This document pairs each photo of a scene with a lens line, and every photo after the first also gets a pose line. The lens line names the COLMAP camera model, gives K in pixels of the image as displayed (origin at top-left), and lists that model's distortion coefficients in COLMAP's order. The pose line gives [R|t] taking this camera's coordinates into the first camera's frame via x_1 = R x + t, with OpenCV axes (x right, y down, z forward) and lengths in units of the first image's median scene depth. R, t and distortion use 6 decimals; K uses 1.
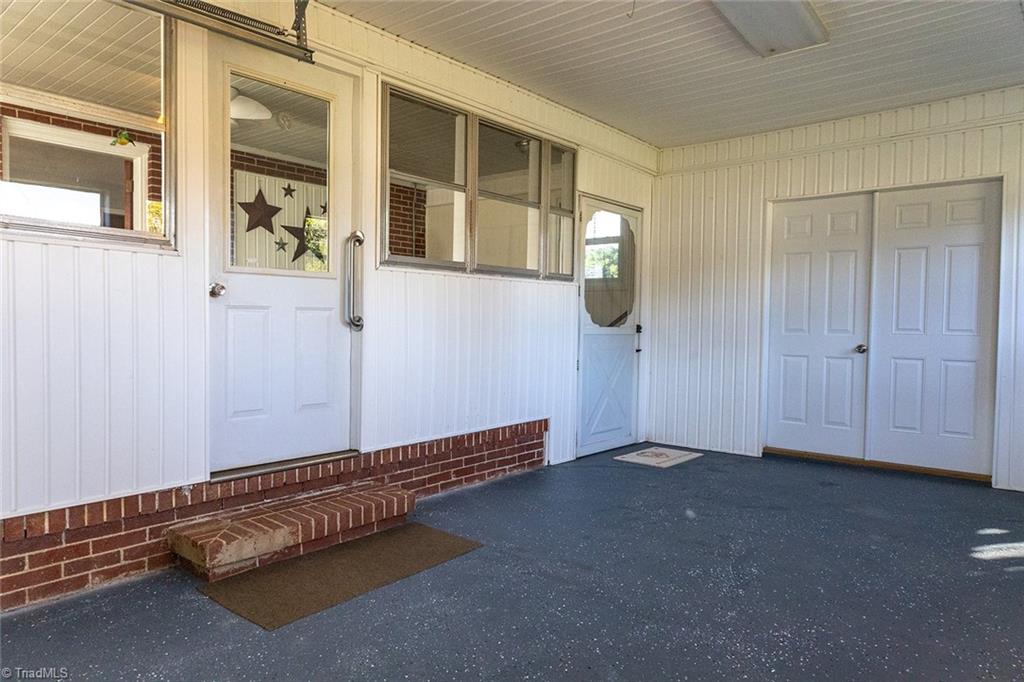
lens RADIAL K [[665.2, 0, 512.0], [0, 665.2, 341.0], [0, 0, 1]] dist [0.000519, 0.003595]
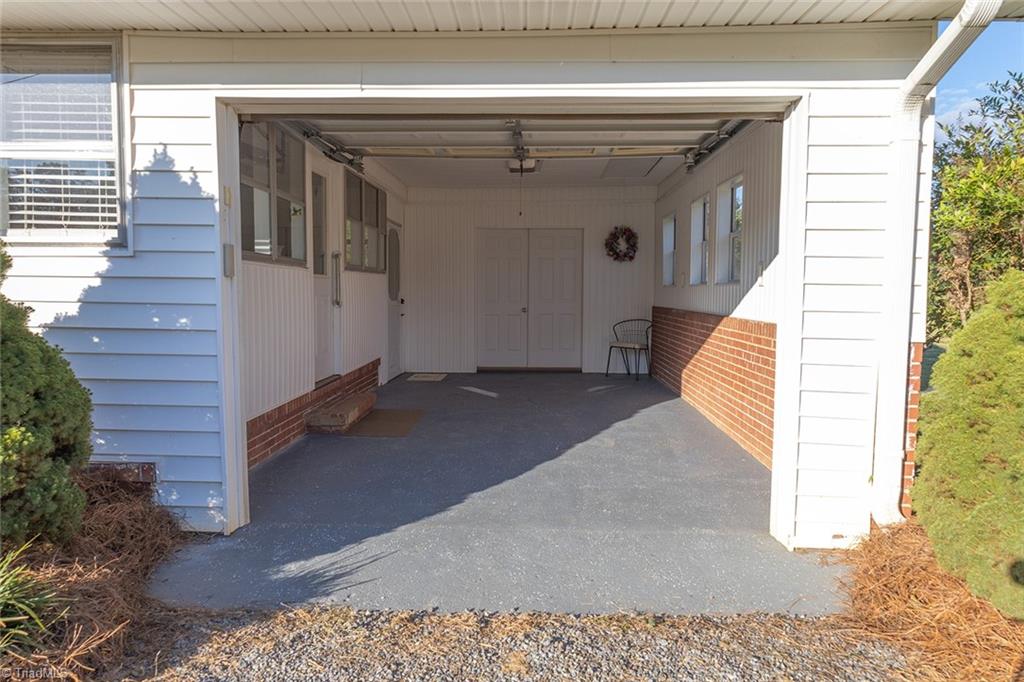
lens RADIAL K [[665.2, 0, 512.0], [0, 665.2, 341.0], [0, 0, 1]] dist [0.000519, 0.003595]
pose [[0.798752, -0.058575, 0.598802, -0.654786], [0.024699, 0.997603, 0.064639, -0.023887], [-0.601153, -0.036840, 0.798284, -0.504599]]
